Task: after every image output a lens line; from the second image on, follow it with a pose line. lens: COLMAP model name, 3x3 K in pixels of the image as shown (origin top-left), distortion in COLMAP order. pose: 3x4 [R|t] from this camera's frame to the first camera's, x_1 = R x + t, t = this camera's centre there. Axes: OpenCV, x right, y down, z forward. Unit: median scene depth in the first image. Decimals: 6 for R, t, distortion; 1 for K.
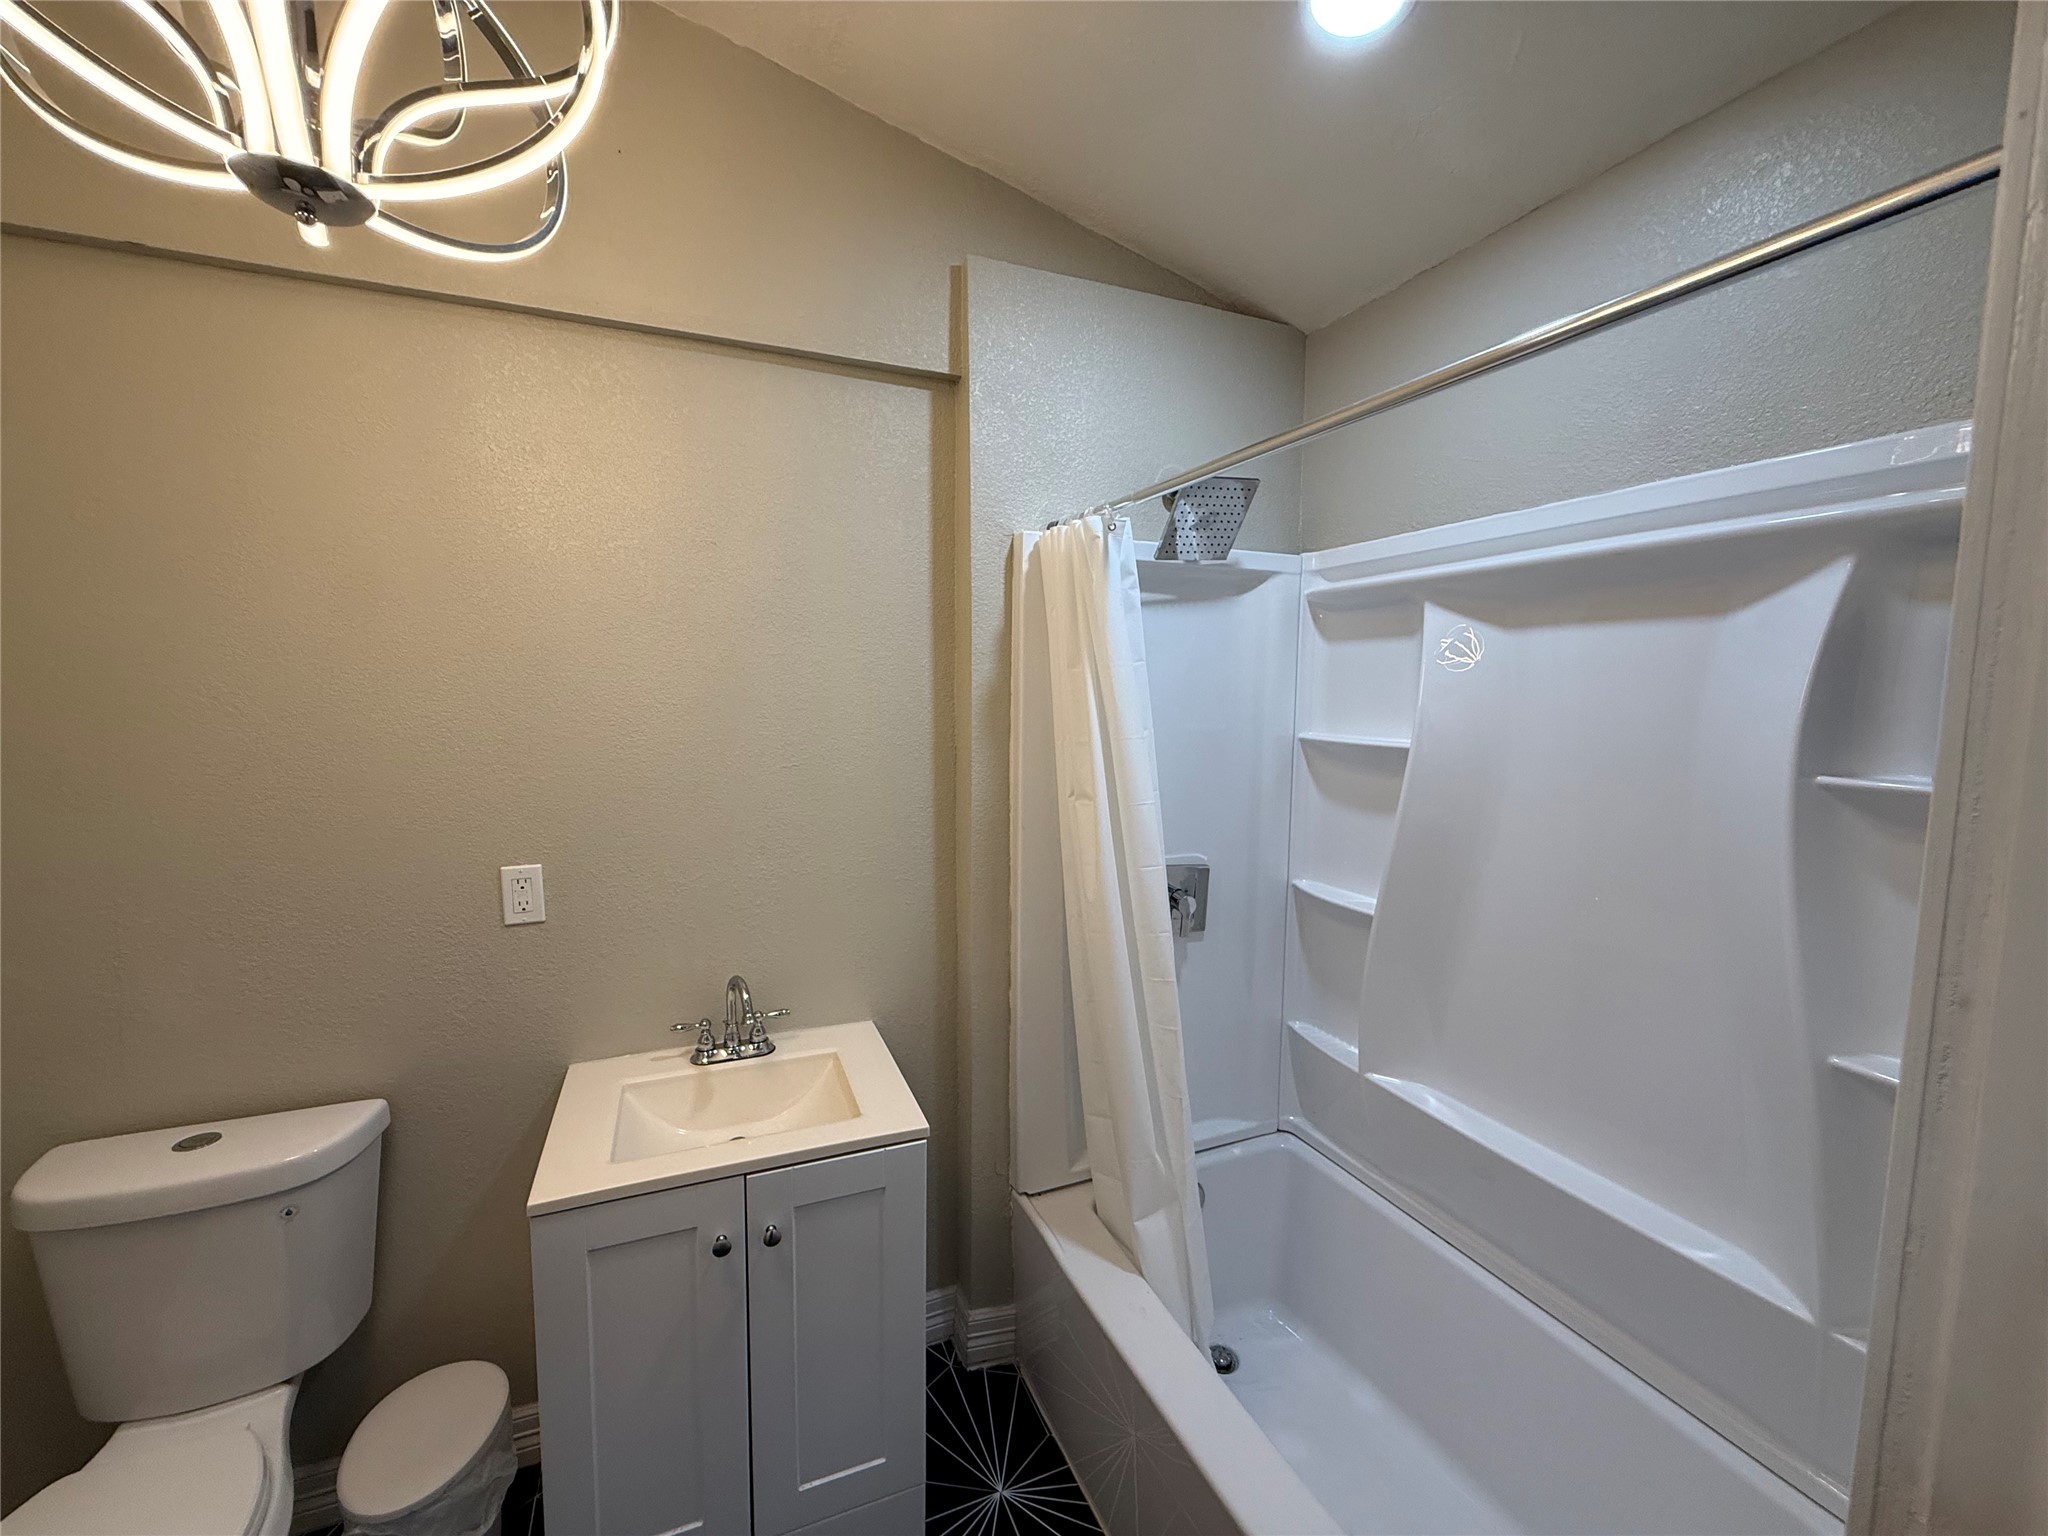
lens RADIAL K [[812.4, 0, 1019.8], [0, 812.4, 765.4], [0, 0, 1]] dist [-0.000121, 0.000309]
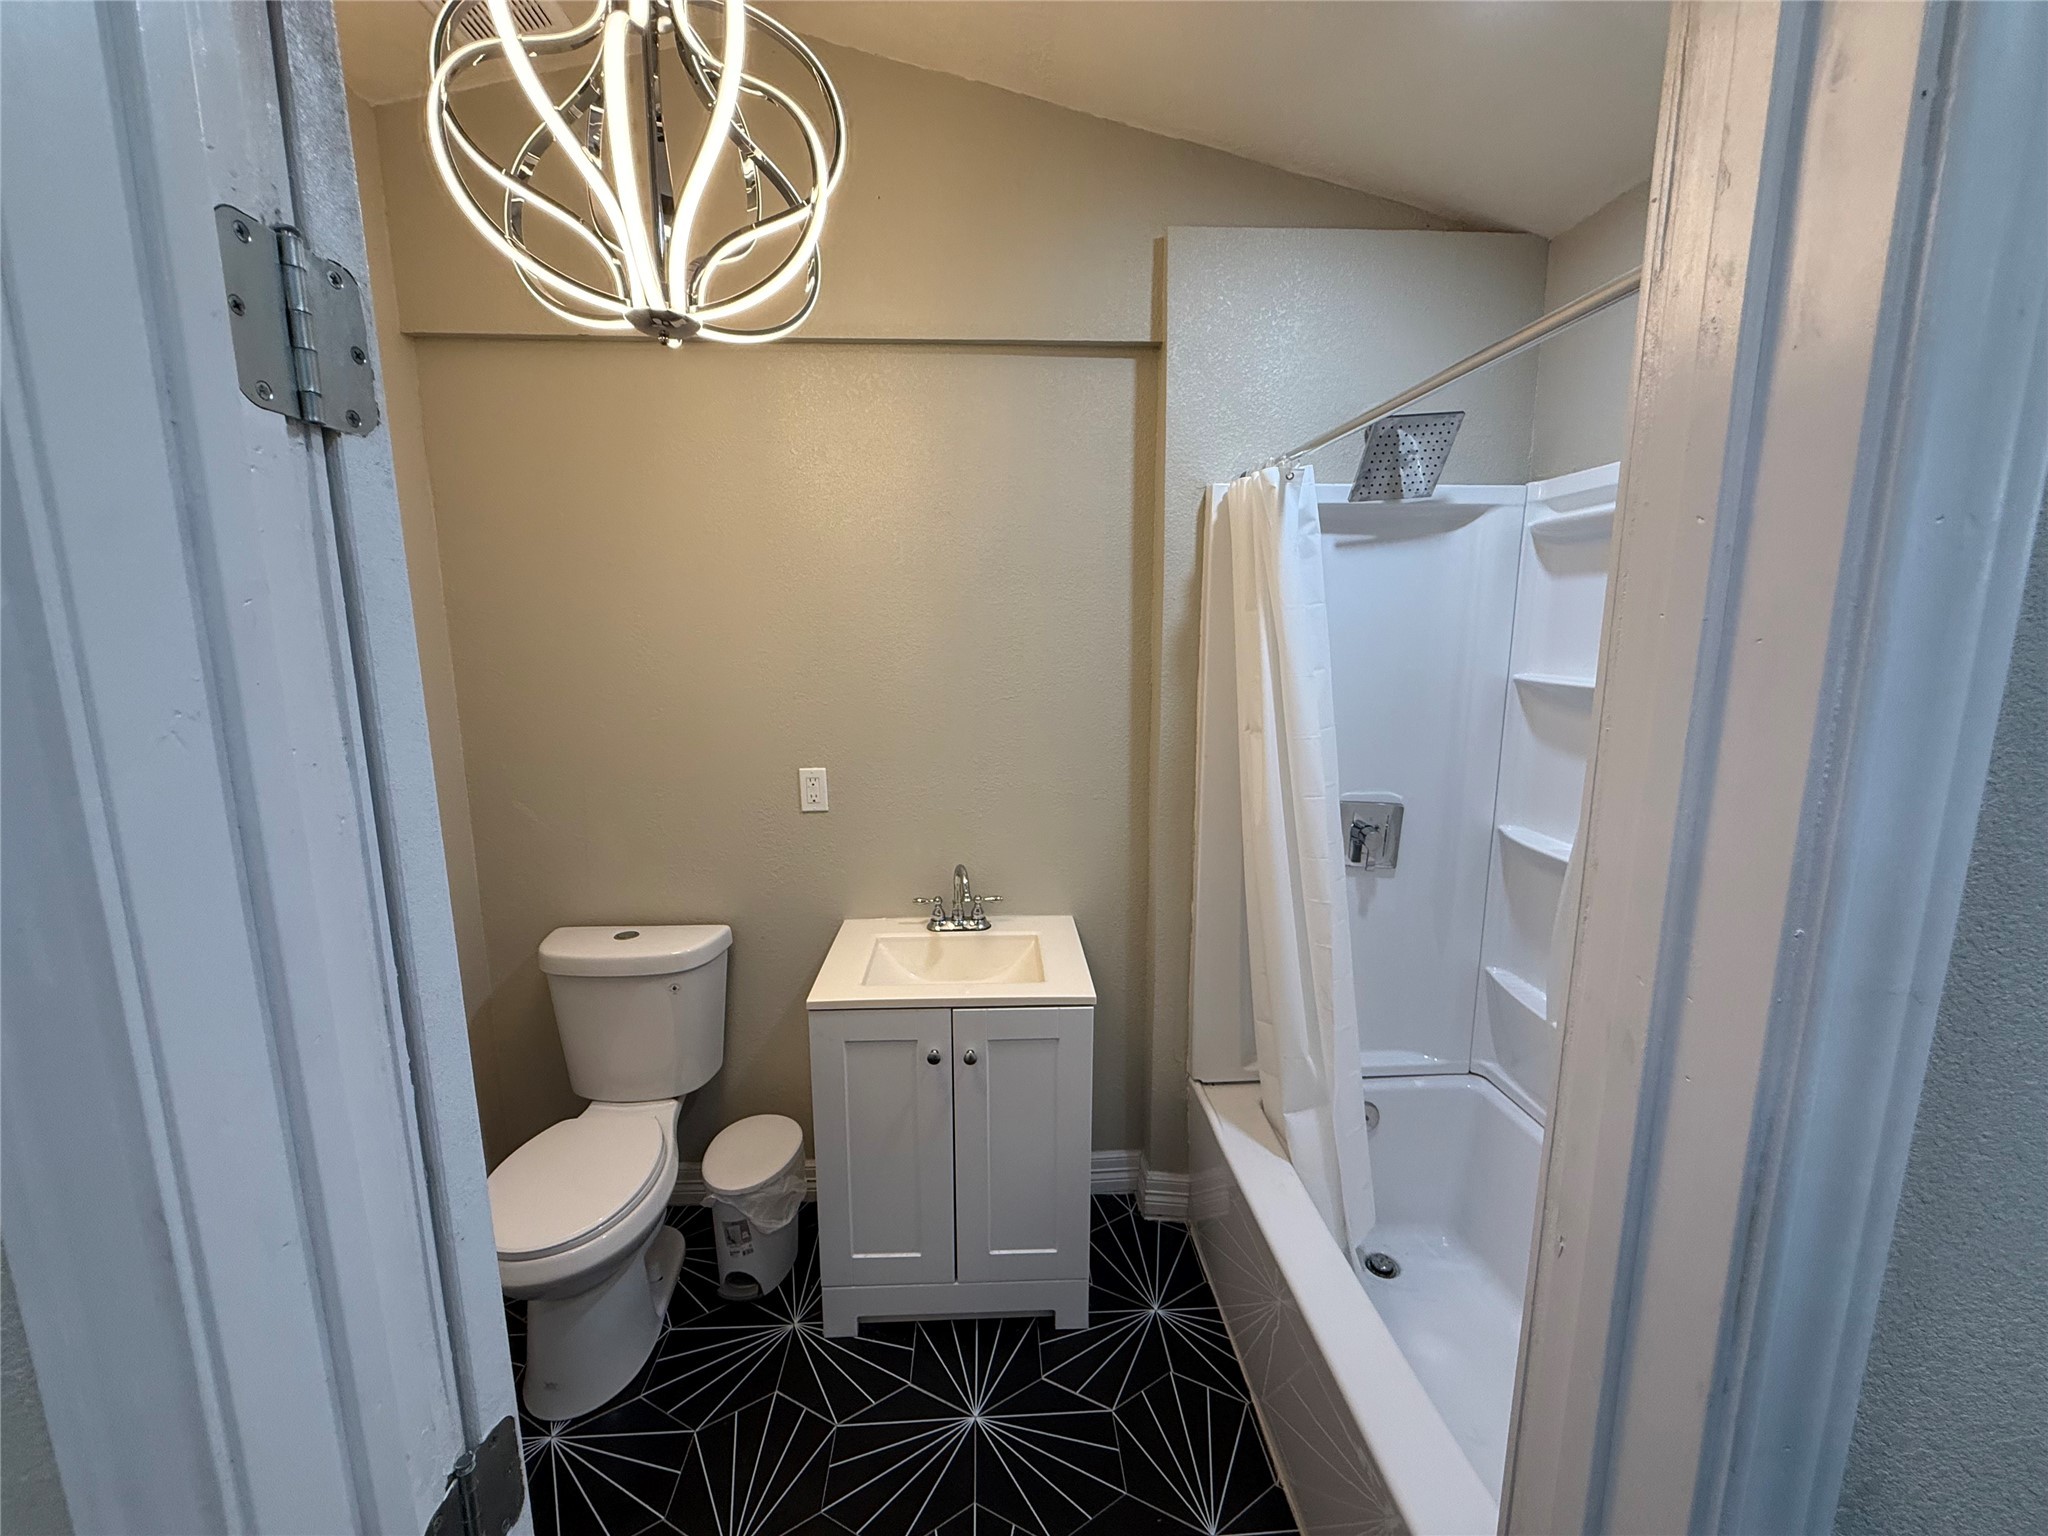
lens RADIAL K [[812.4, 0, 1019.8], [0, 812.4, 765.4], [0, 0, 1]] dist [-0.000121, 0.000309]
pose [[0.940453, 0.045274, -0.336896, 0.147012], [-0.020646, 0.996869, 0.076332, 0.008607], [0.339297, -0.064831, 0.938442, -0.130556]]
